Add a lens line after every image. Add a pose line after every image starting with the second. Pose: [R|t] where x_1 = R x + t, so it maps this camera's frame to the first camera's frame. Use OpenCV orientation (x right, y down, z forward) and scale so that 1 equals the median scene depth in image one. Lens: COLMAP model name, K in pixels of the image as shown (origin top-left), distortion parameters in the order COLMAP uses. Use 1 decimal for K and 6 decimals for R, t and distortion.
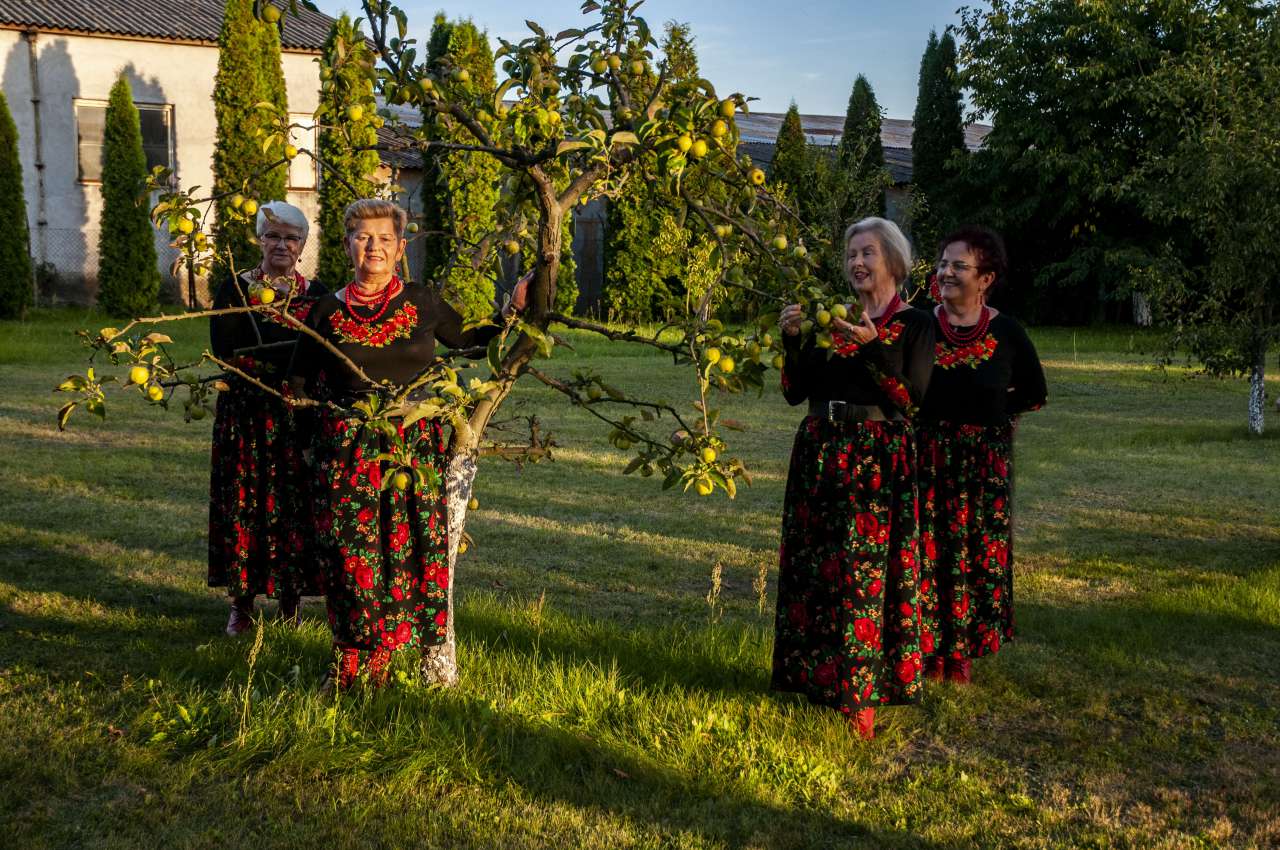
lens RADIAL K [[1681.7, 0, 658.0], [0, 1681.7, 440.4], [0, 0, 1]] dist [0.057315, 0.000000]
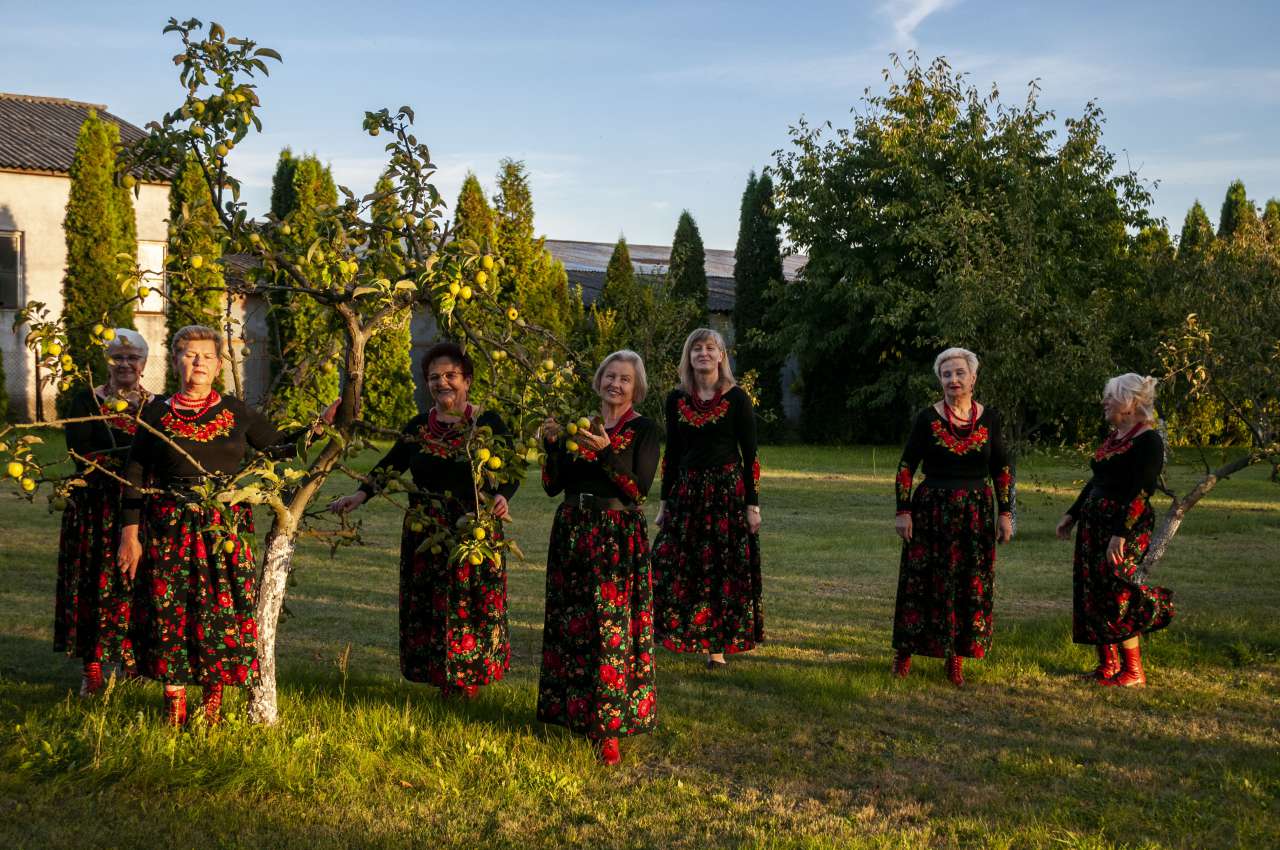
lens RADIAL K [[1681.7, 0, 647.4], [0, 1681.7, 465.9], [0, 0, 1]] dist [0.057315, 0.000000]
pose [[0.996781, -0.000579, 0.080170, 0.048467], [0.005192, 0.998341, -0.057340, 0.028812], [-0.080004, 0.057572, 0.995131, -0.240521]]
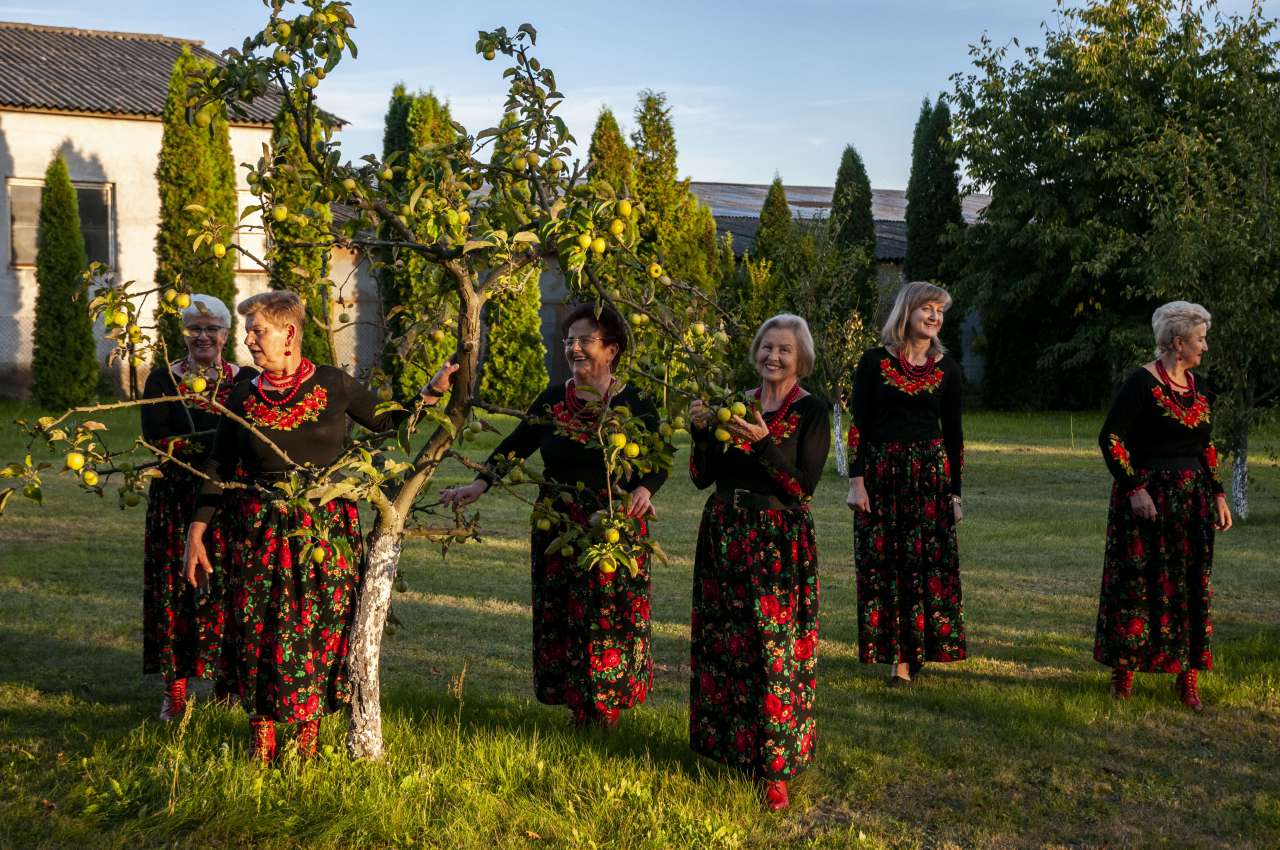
lens RADIAL K [[1867.6, 0, 666.9], [0, 1867.6, 460.2], [0, 0, 1]] dist [0.086452, 0.000000]
pose [[0.999940, -0.008840, 0.006511, 0.047829], [0.009116, 0.999005, -0.043657, 0.013578], [-0.006119, 0.043714, 0.999025, -0.153717]]
